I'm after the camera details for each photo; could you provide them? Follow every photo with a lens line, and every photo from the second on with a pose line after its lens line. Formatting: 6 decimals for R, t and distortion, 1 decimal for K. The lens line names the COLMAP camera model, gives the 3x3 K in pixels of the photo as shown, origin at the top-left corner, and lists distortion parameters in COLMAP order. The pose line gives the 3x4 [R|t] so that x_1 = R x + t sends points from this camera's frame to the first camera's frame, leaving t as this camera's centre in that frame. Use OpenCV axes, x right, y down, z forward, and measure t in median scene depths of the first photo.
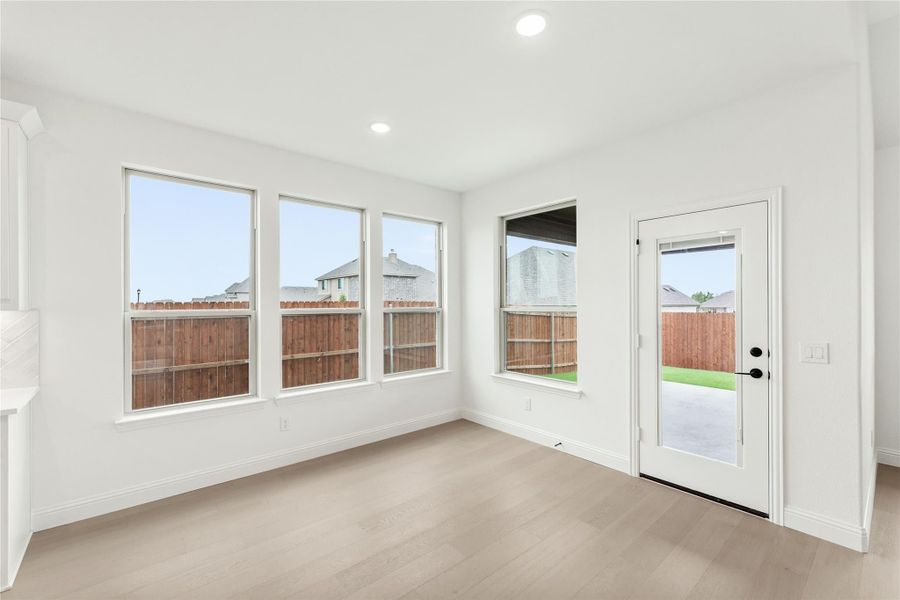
lens RADIAL K [[374.4, 0, 437.9], [0, 374.4, 297.2], [0, 0, 1]] dist [0.000057, 0.000196]
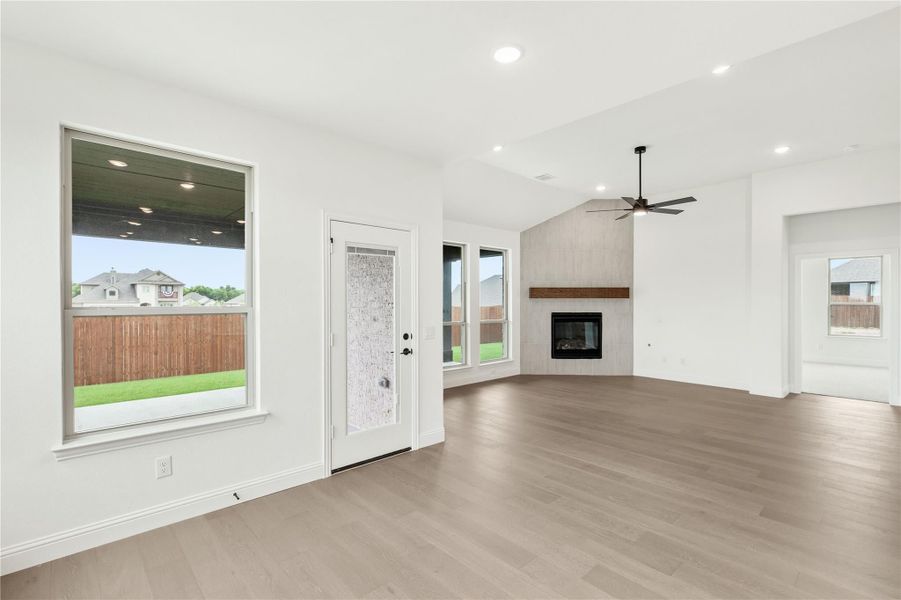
lens RADIAL K [[410.2, 0, 454.5], [0, 410.2, 304.0], [0, 0, 1]] dist [0.002858, -0.000294]
pose [[-0.045677, -0.002409, 0.998953, -0.508123], [-0.018643, 0.999825, 0.001559, 0.013221], [-0.998782, -0.018552, -0.045714, 0.645798]]
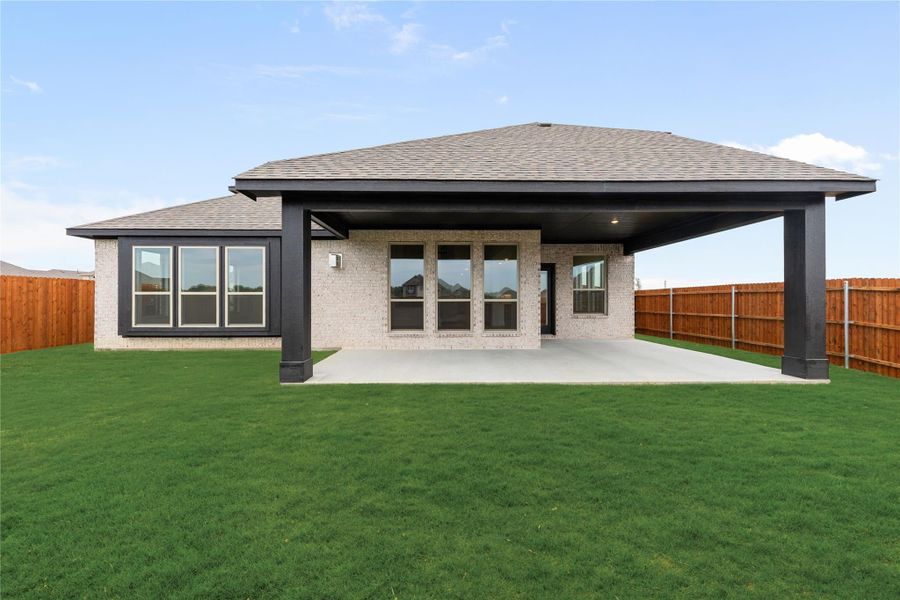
lens RADIAL K [[374.4, 0, 444.4], [0, 374.4, 297.3], [0, 0, 1]] dist [0.000057, 0.000196]
pose [[-0.627865, 0.001193, -0.778321, 3.471400], [0.019590, 0.999706, -0.014271, 0.128585], [0.778076, -0.024207, -0.627704, 2.155316]]
